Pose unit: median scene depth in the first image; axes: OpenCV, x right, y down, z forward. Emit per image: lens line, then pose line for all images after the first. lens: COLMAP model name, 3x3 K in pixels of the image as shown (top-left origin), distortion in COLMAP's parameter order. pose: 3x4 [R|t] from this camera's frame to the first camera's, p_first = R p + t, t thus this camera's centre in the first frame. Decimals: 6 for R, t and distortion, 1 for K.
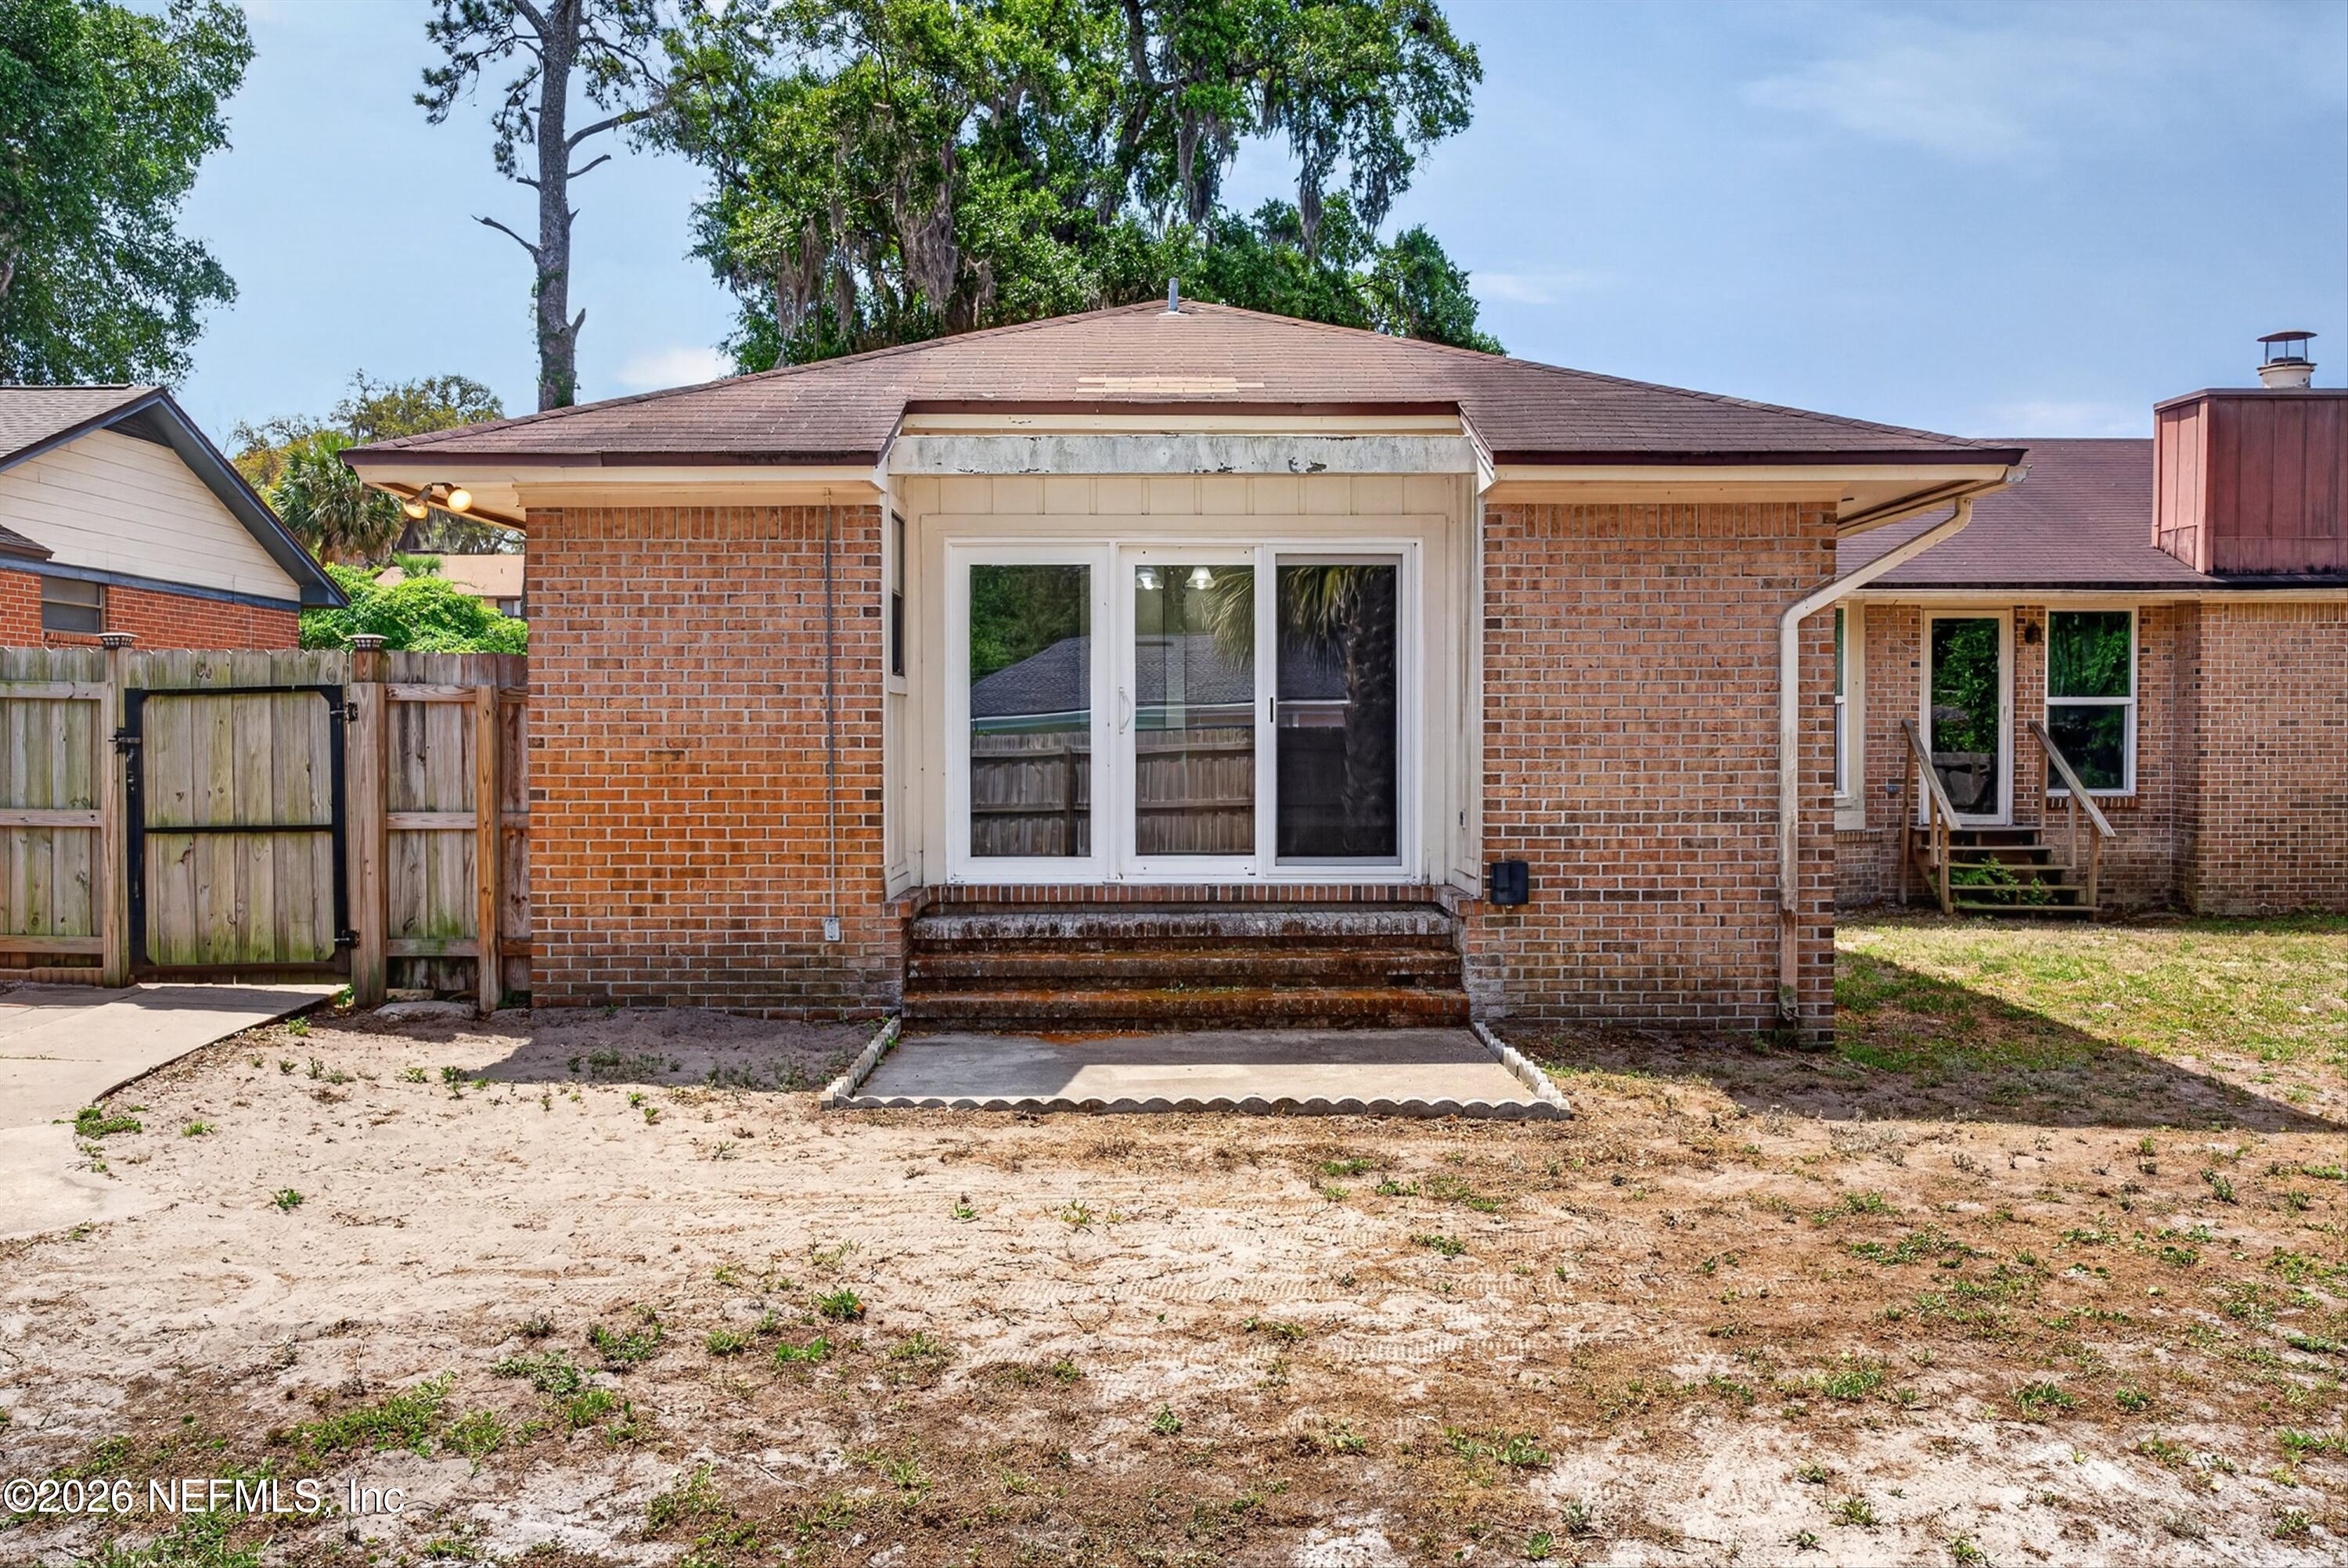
lens RADIAL K [[1843.4, 0, 1190.6], [0, 1843.4, 798.7], [0, 0, 1]] dist [0.003549, 0.002800]
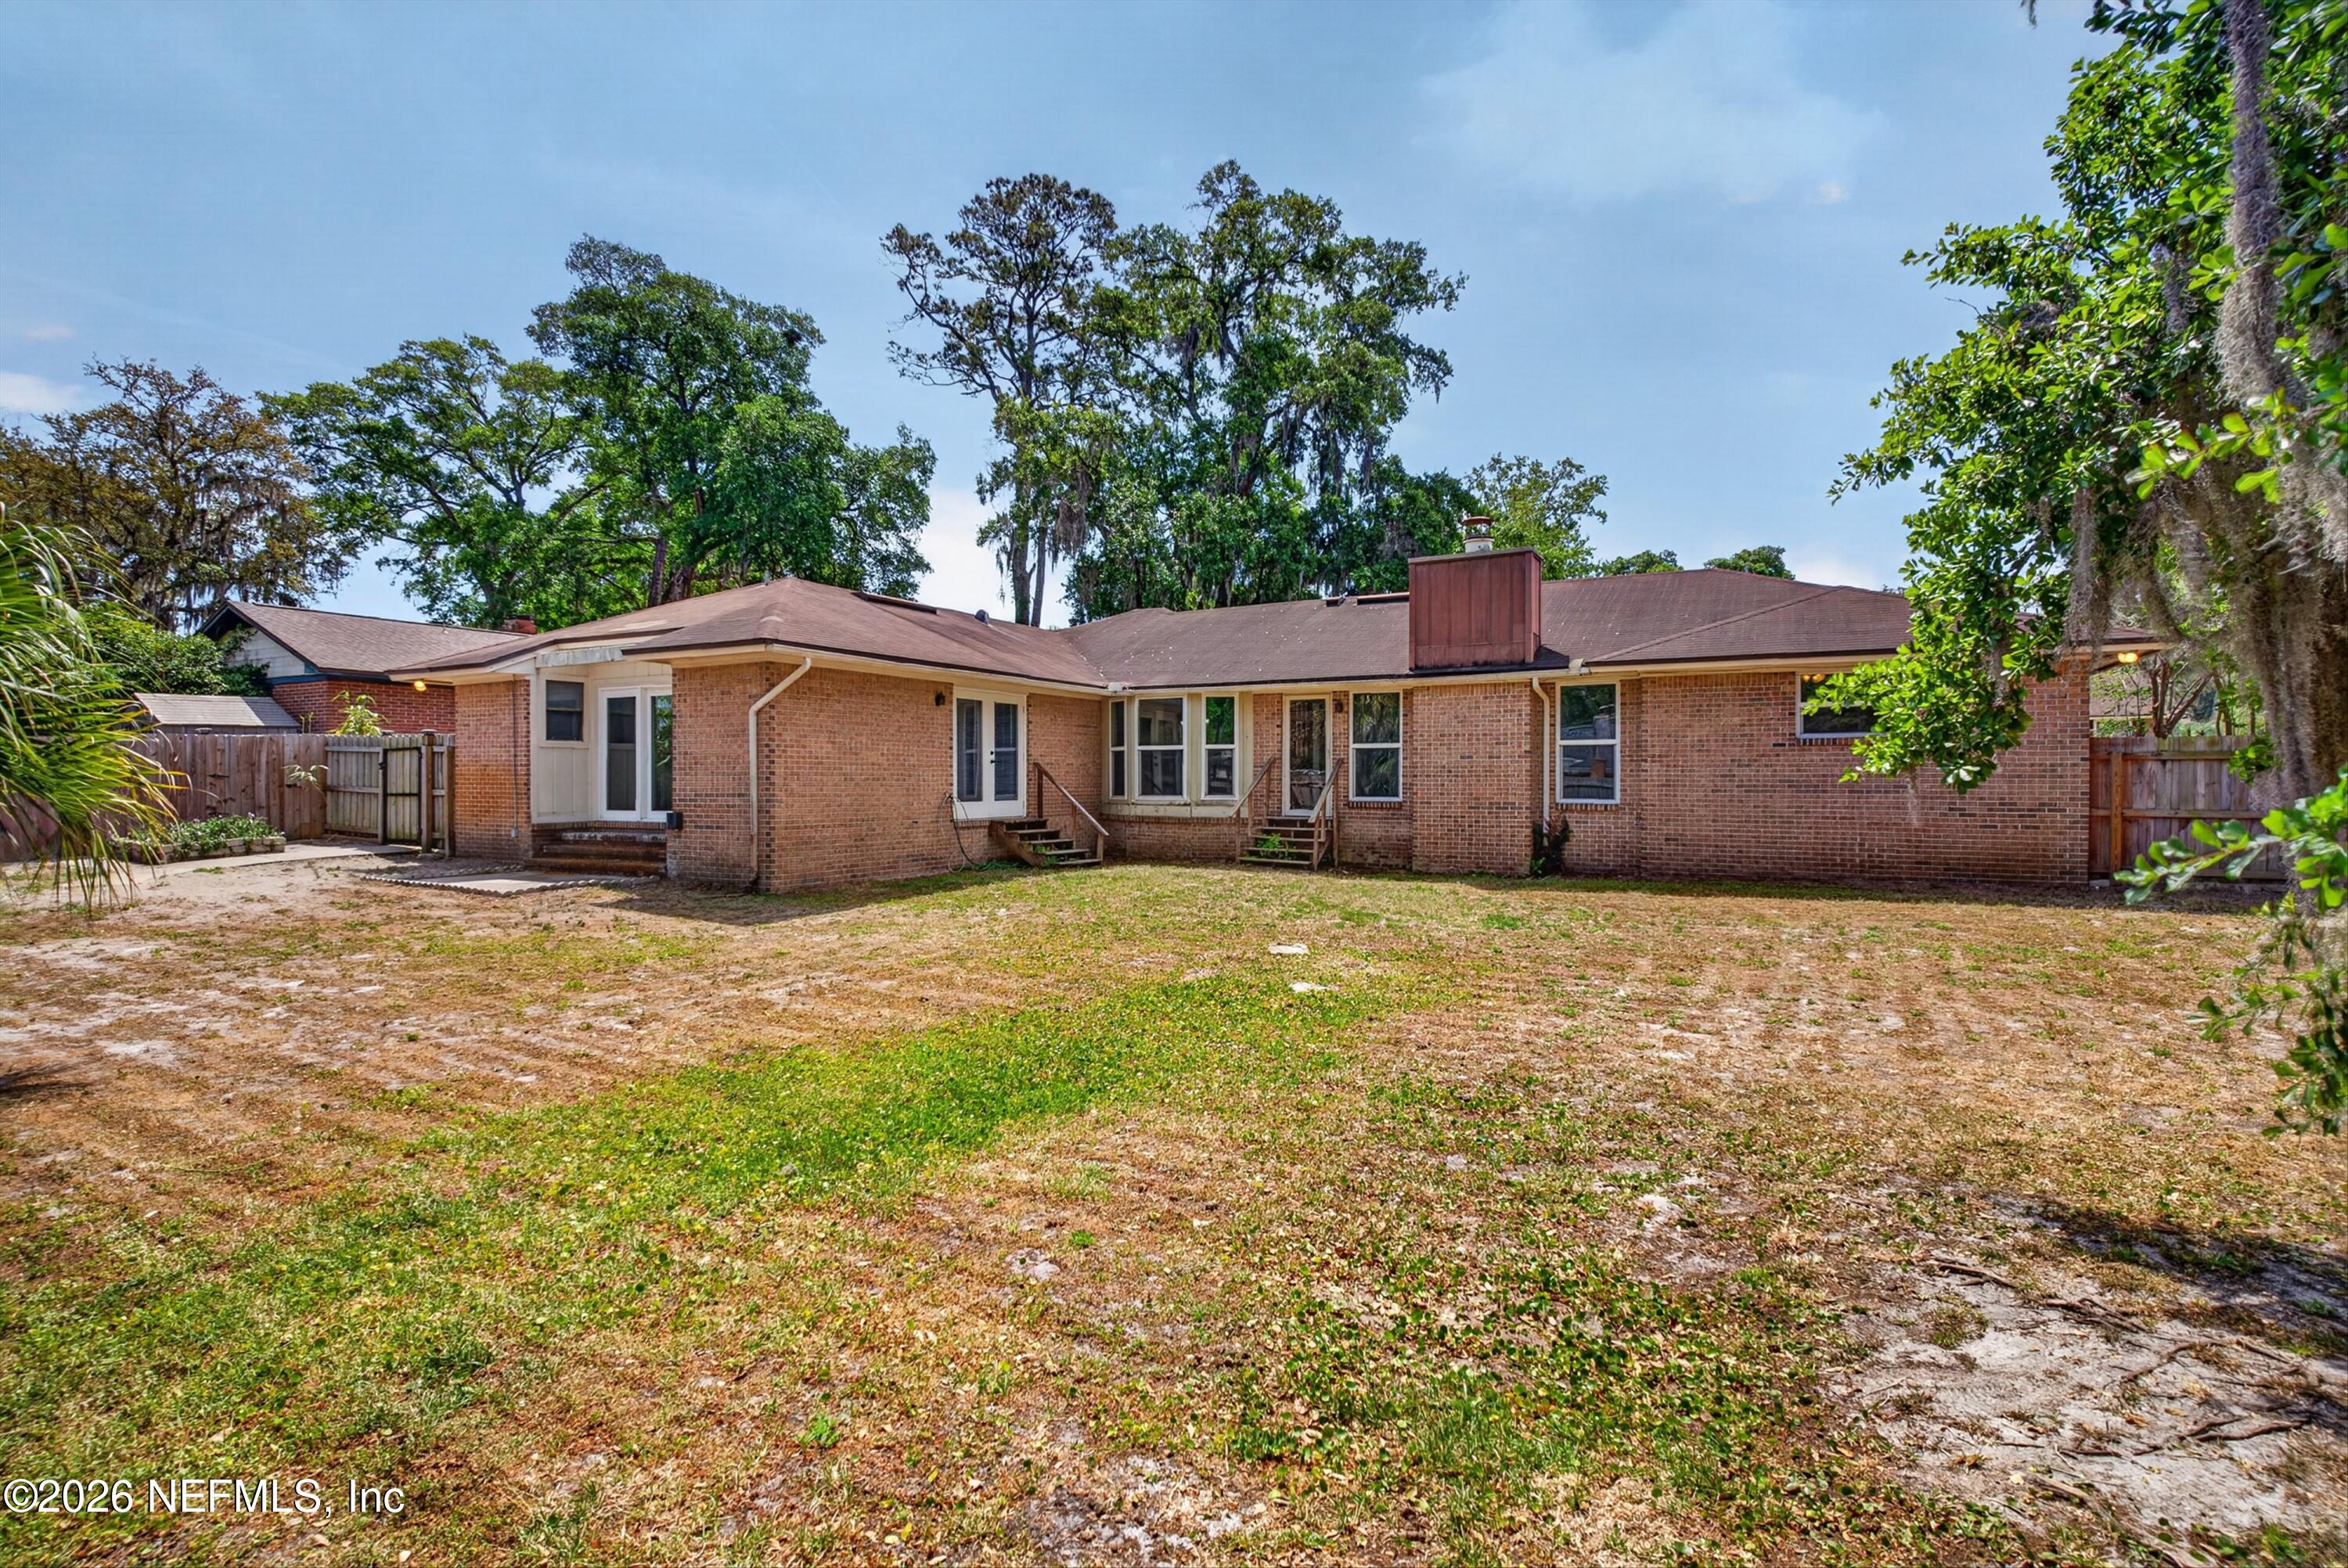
lens RADIAL K [[1118.3, 0, 1177.5], [0, 1118.3, 782.5], [0, 0, 1]] dist [-0.005874, 0.002113]
pose [[0.872561, 0.003875, -0.488490, 0.946715], [-0.018468, 0.999515, -0.025059, 0.012275], [0.488156, 0.030887, 0.872209, 0.011315]]
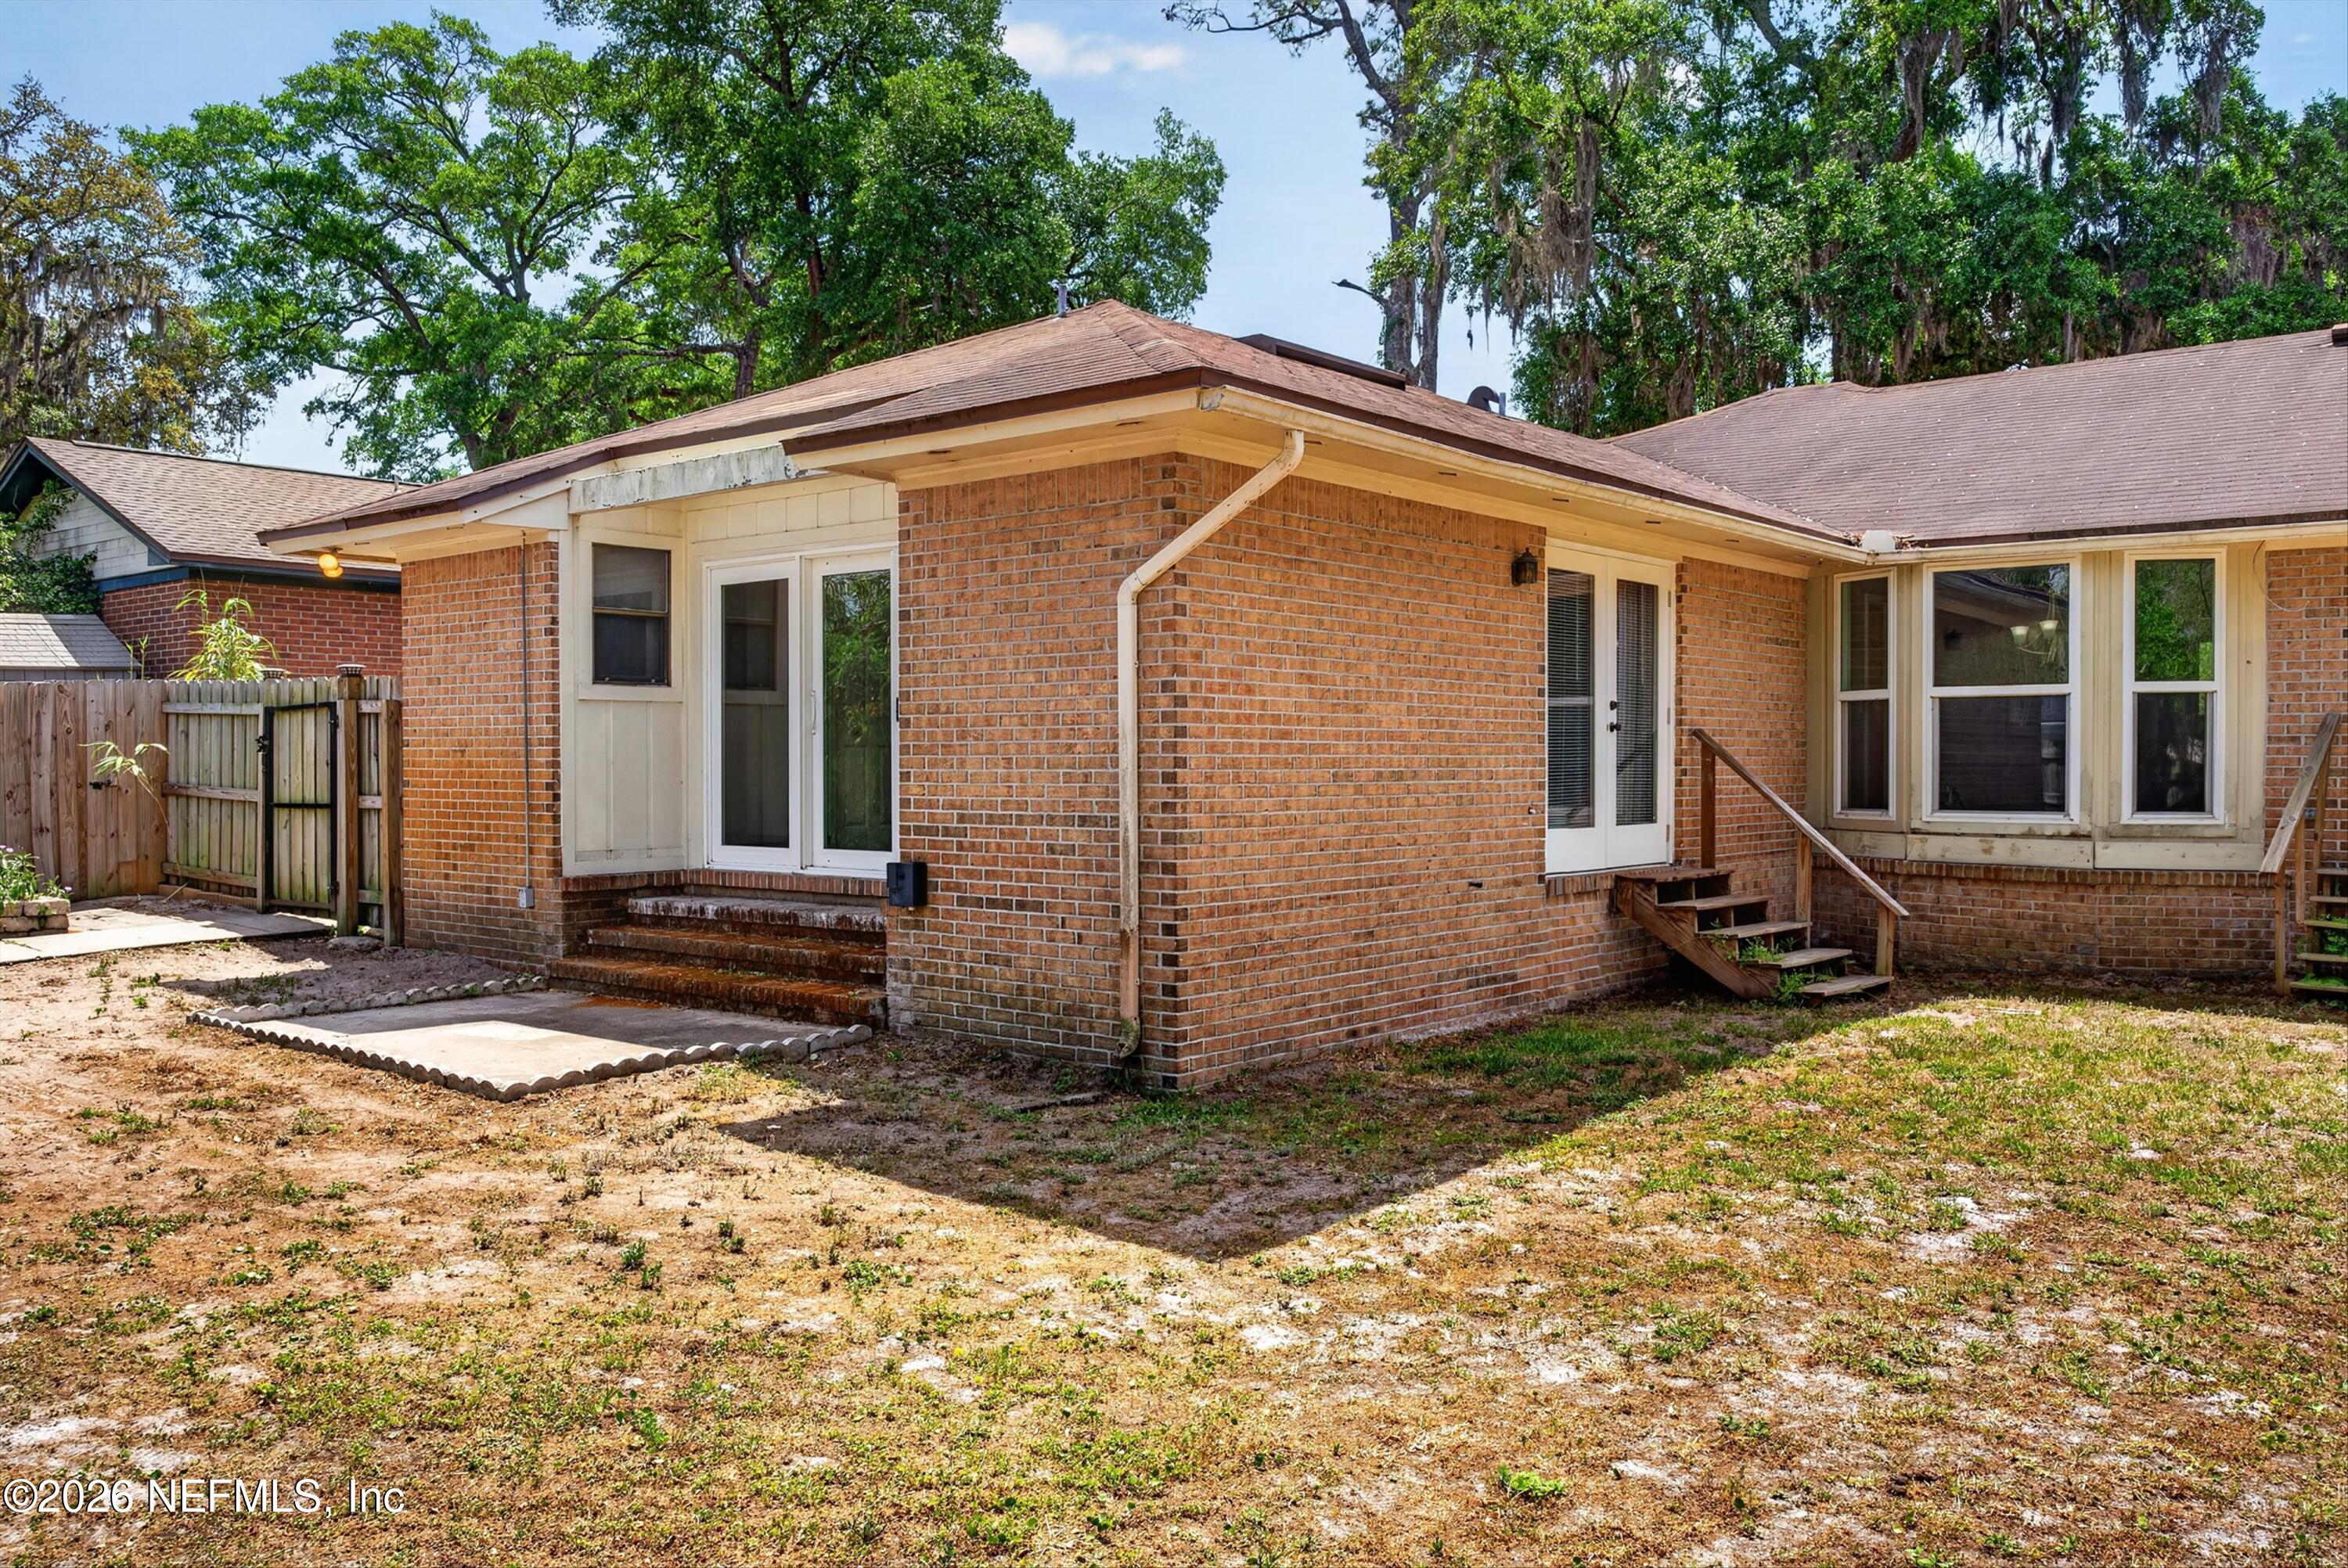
lens RADIAL K [[1843.4, 0, 1172.1], [0, 1843.4, 780.7], [0, 0, 1]] dist [0.003549, 0.002800]
pose [[0.763289, 0.008442, -0.646002, 0.567871], [-0.022269, 0.999664, -0.013248, 0.000933], [0.645673, 0.024497, 0.763221, 0.224070]]
